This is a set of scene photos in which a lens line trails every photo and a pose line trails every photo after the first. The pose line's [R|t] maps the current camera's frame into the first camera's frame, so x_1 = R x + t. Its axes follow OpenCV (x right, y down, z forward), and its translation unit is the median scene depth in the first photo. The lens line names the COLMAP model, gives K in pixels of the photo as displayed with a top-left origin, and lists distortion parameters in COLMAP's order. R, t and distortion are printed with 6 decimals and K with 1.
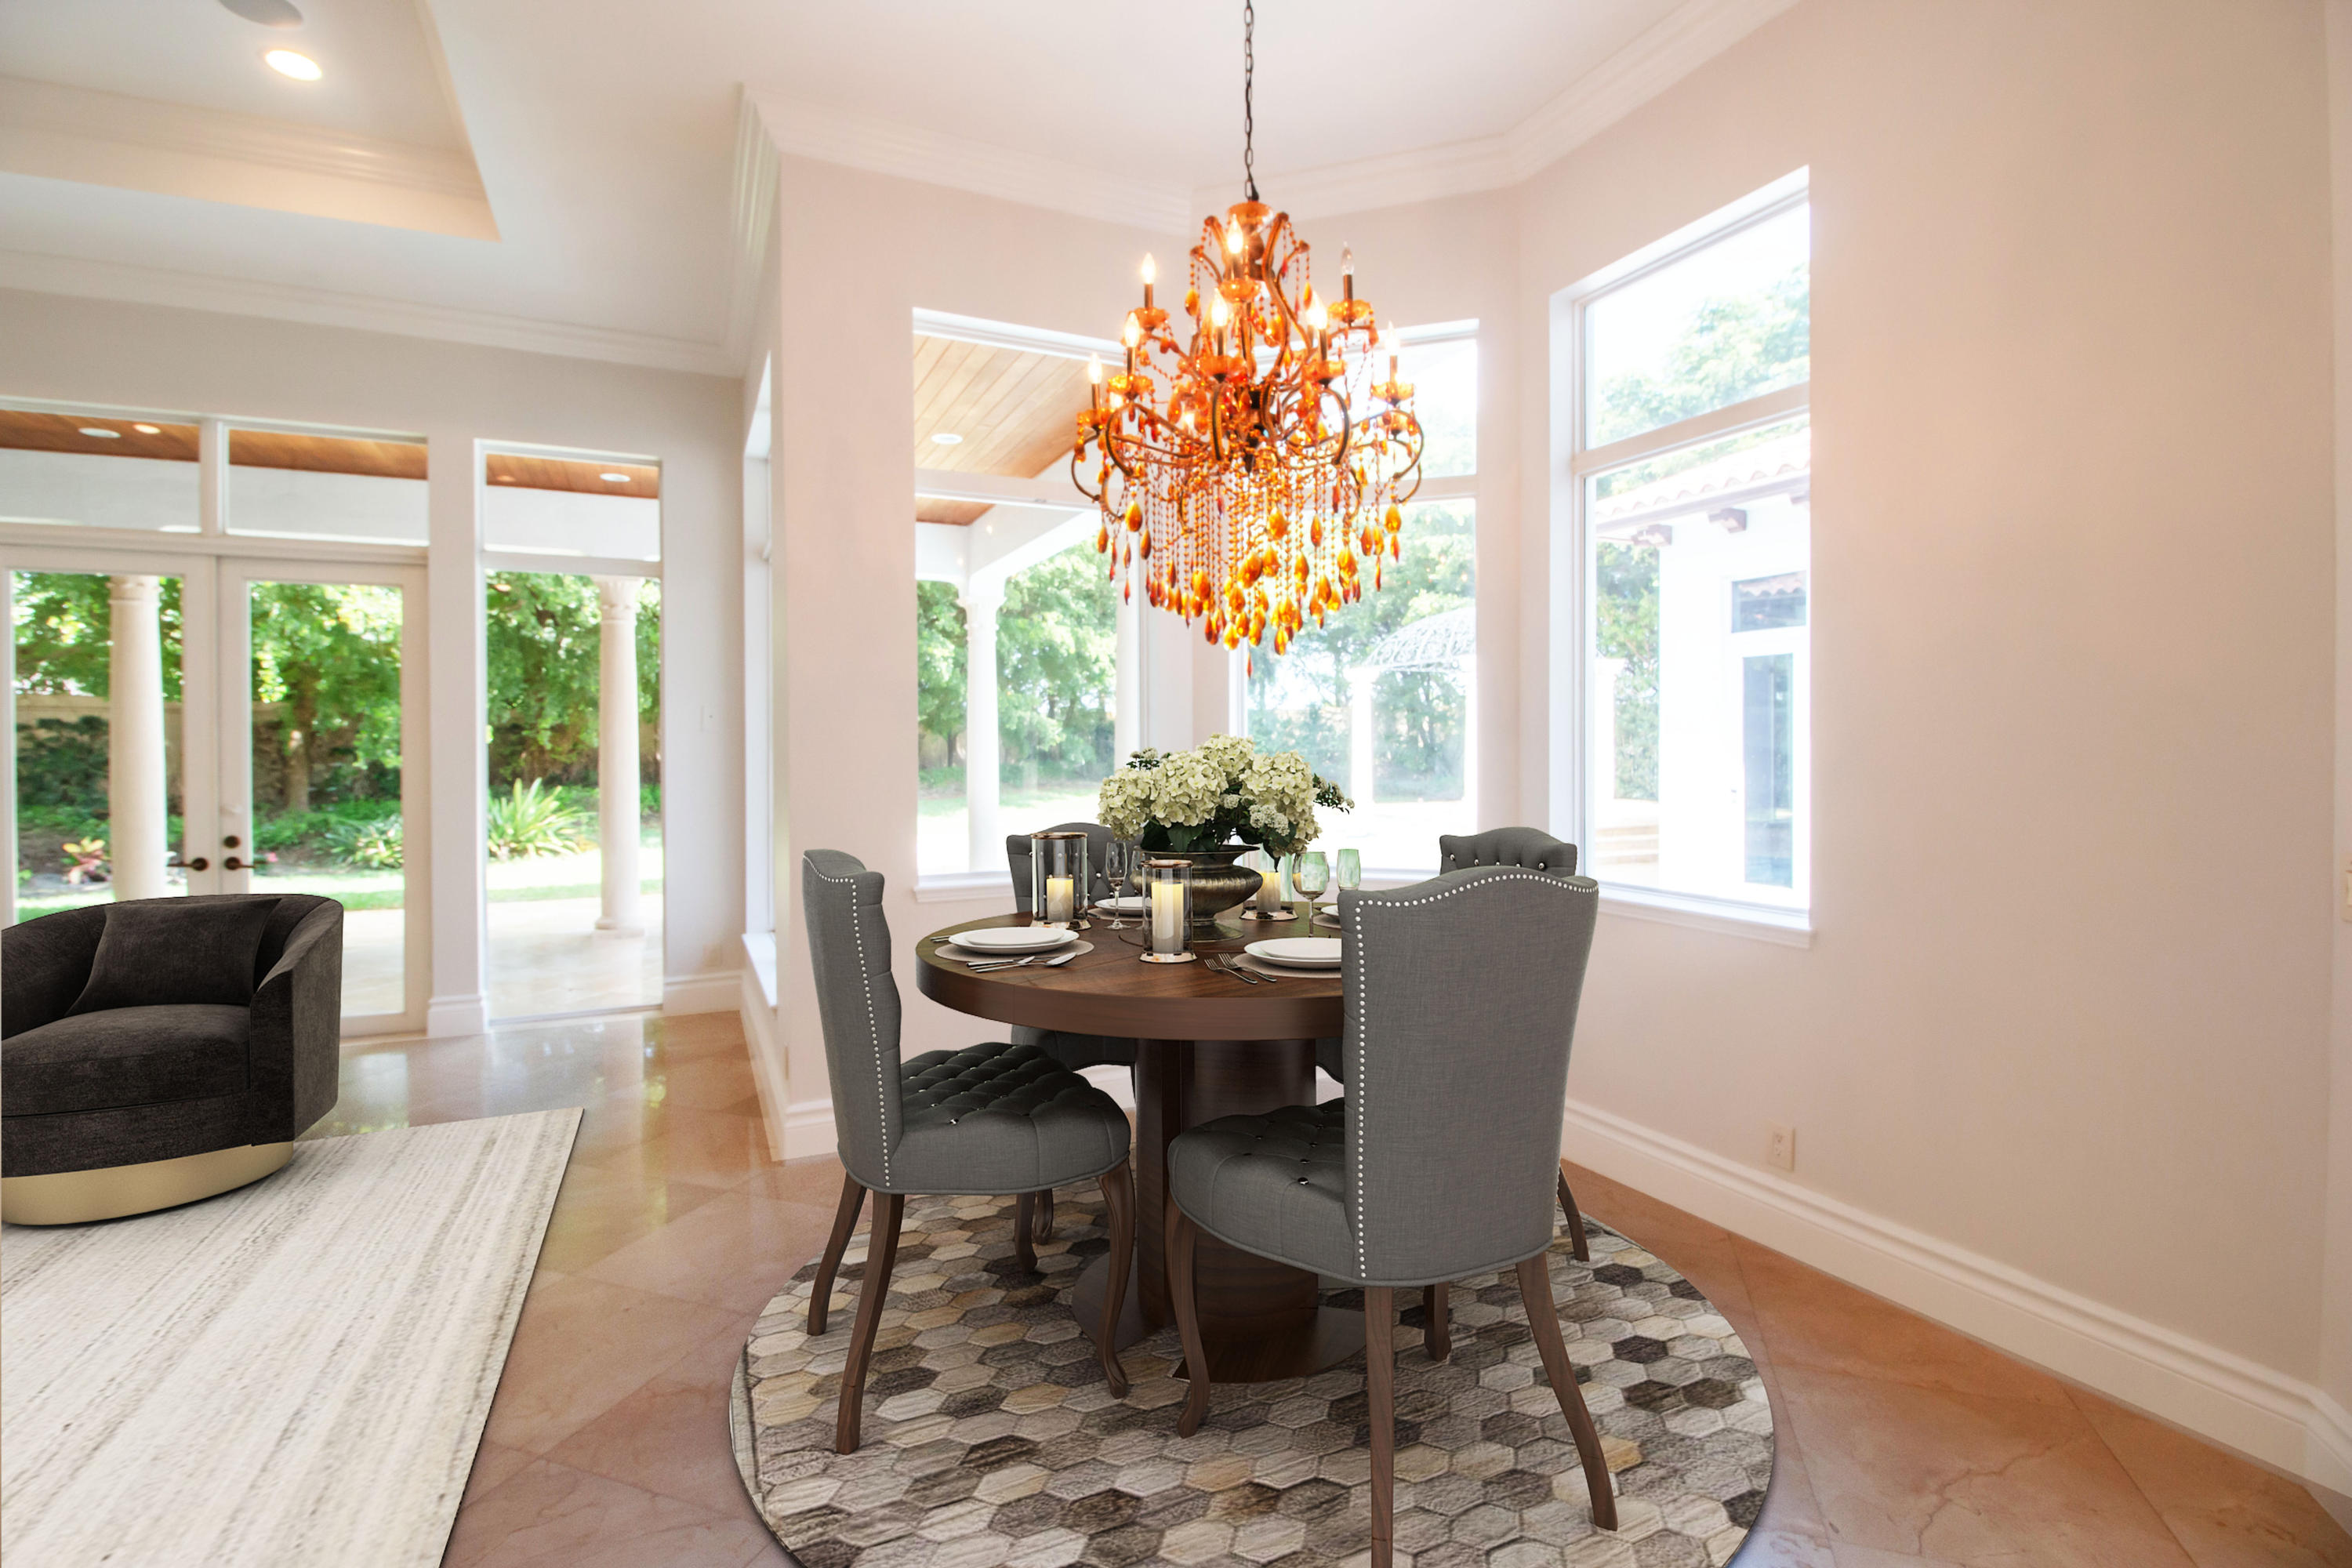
lens RADIAL K [[1080.6, 0, 1179.5], [0, 1080.6, 786.0], [0, 0, 1]] dist [0.000164, 0.000001]
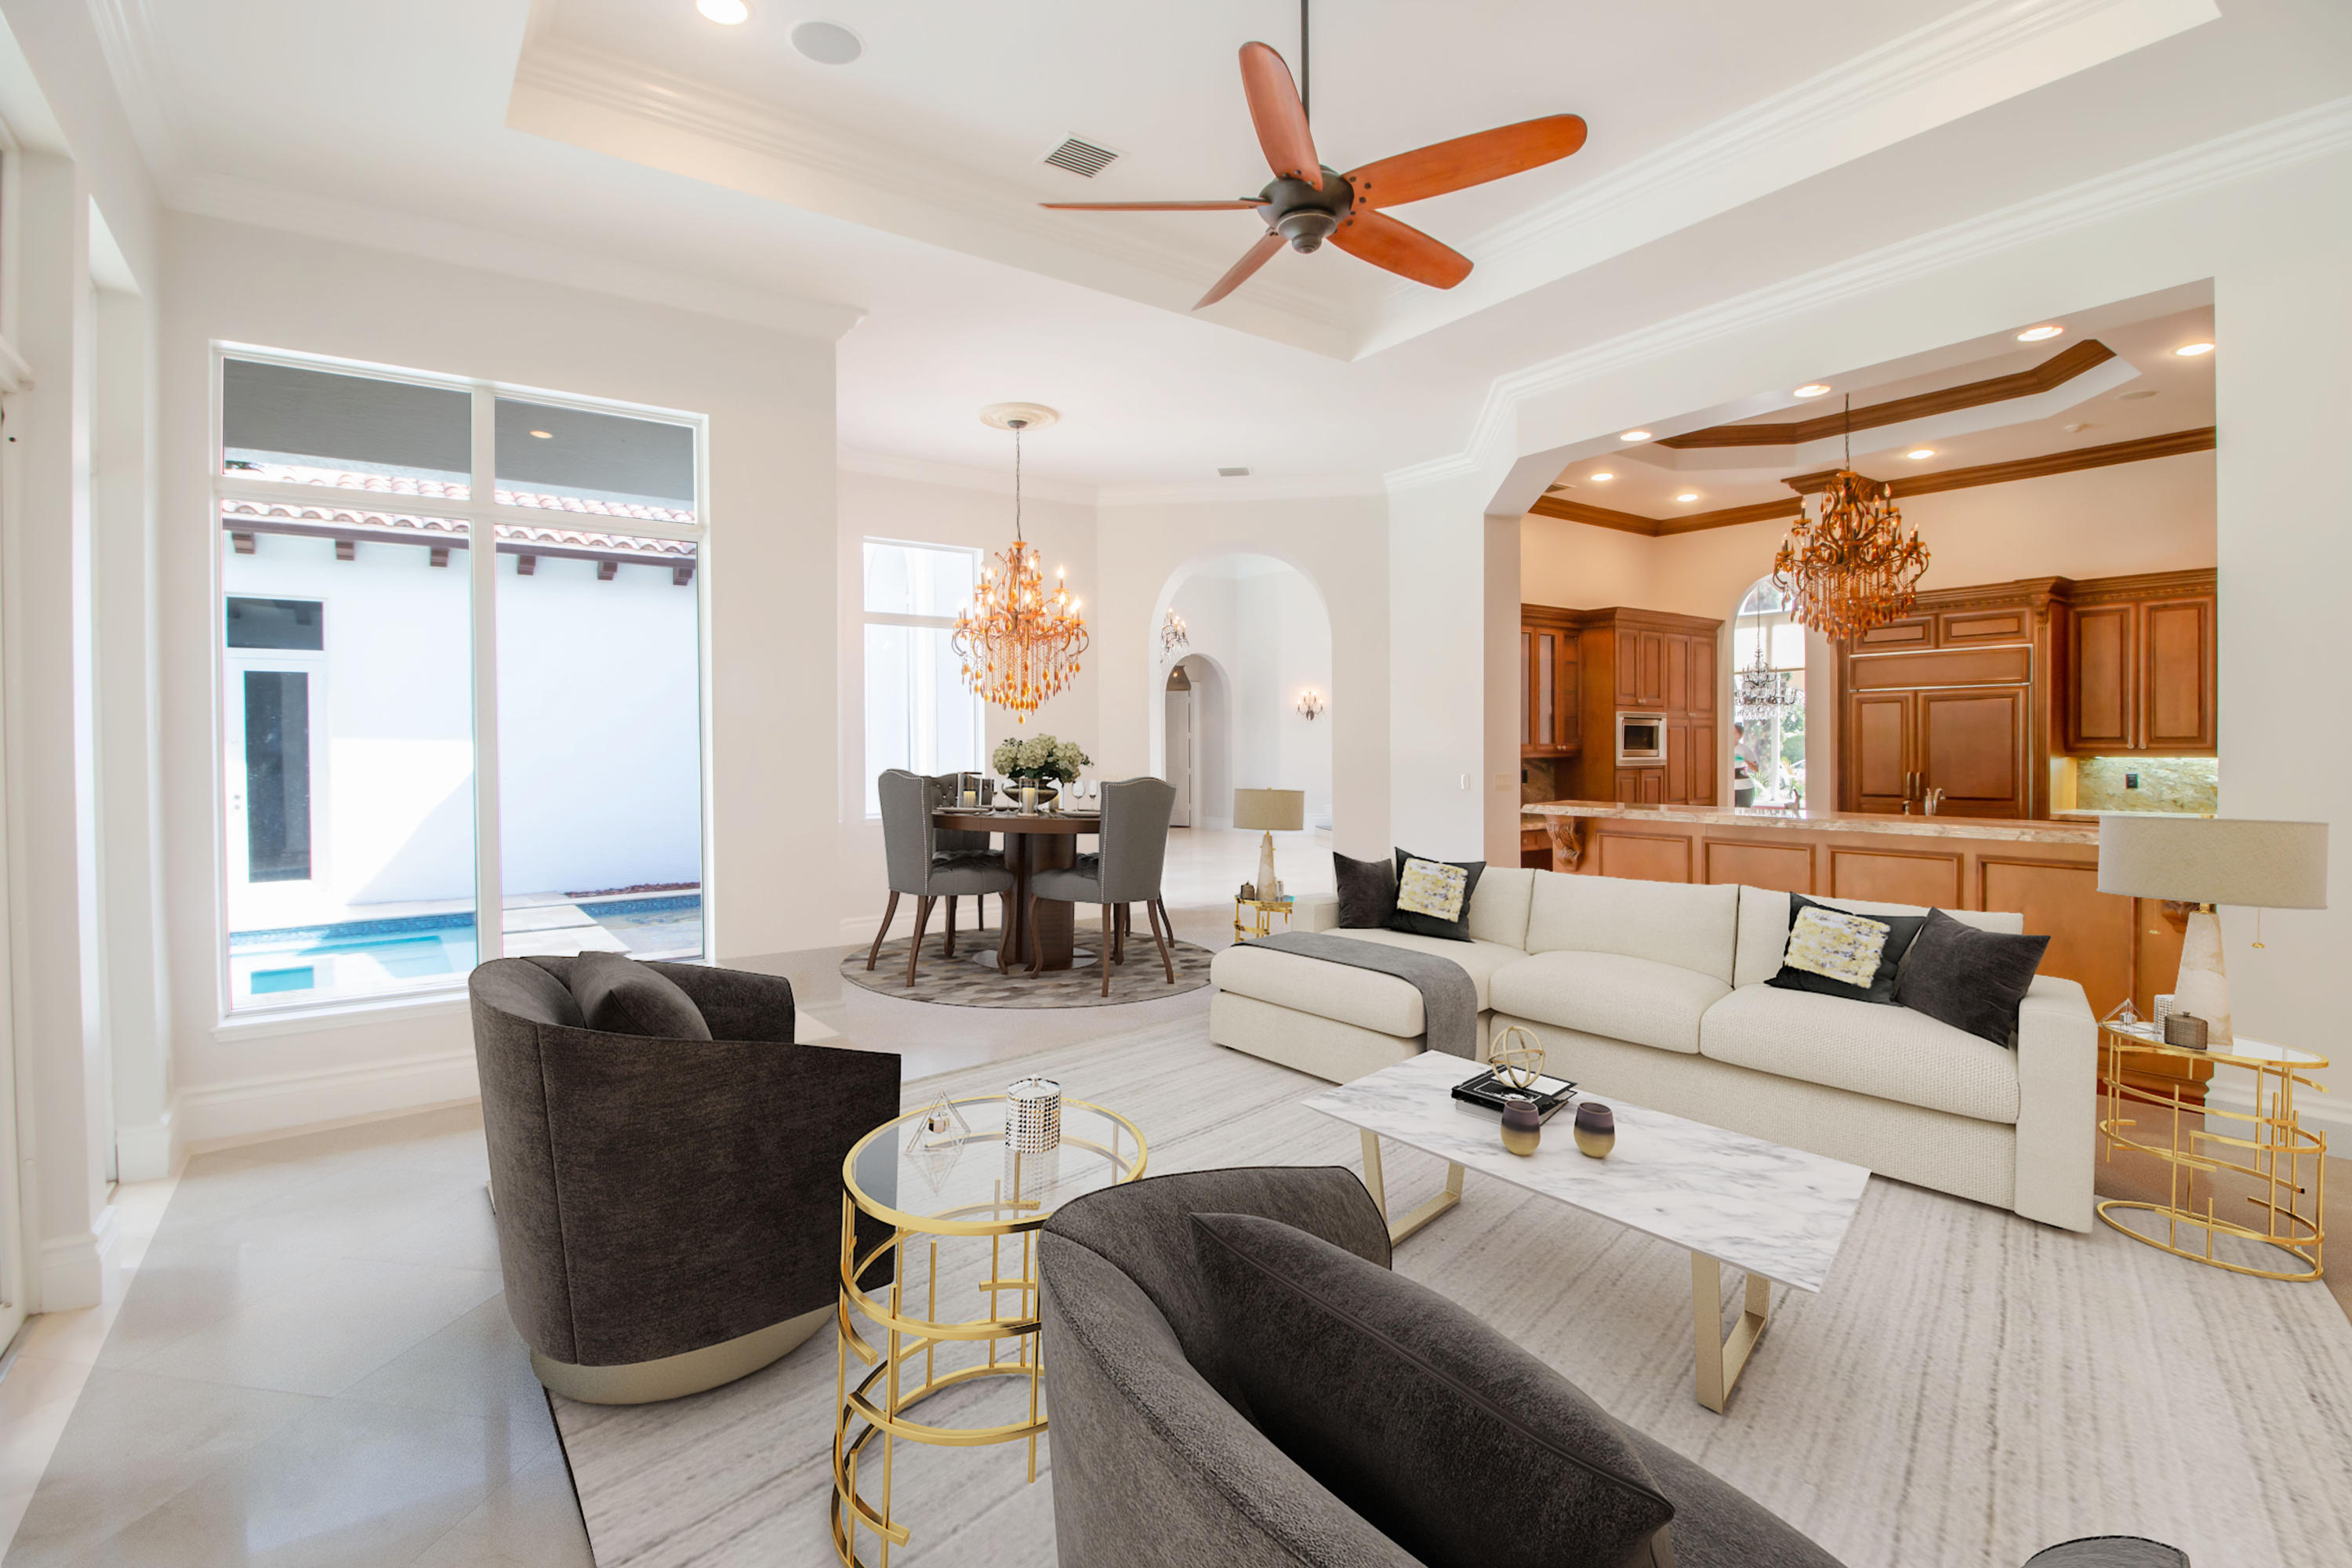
lens RADIAL K [[1080.6, 0, 1175.6], [0, 1080.6, 774.0], [0, 0, 1]] dist [0.000164, 0.000001]
pose [[0.974448, 0.029053, 0.222726, -0.236156], [-0.031377, 0.999484, 0.006902, 0.020822], [-0.222410, -0.013714, 0.974857, -1.630596]]
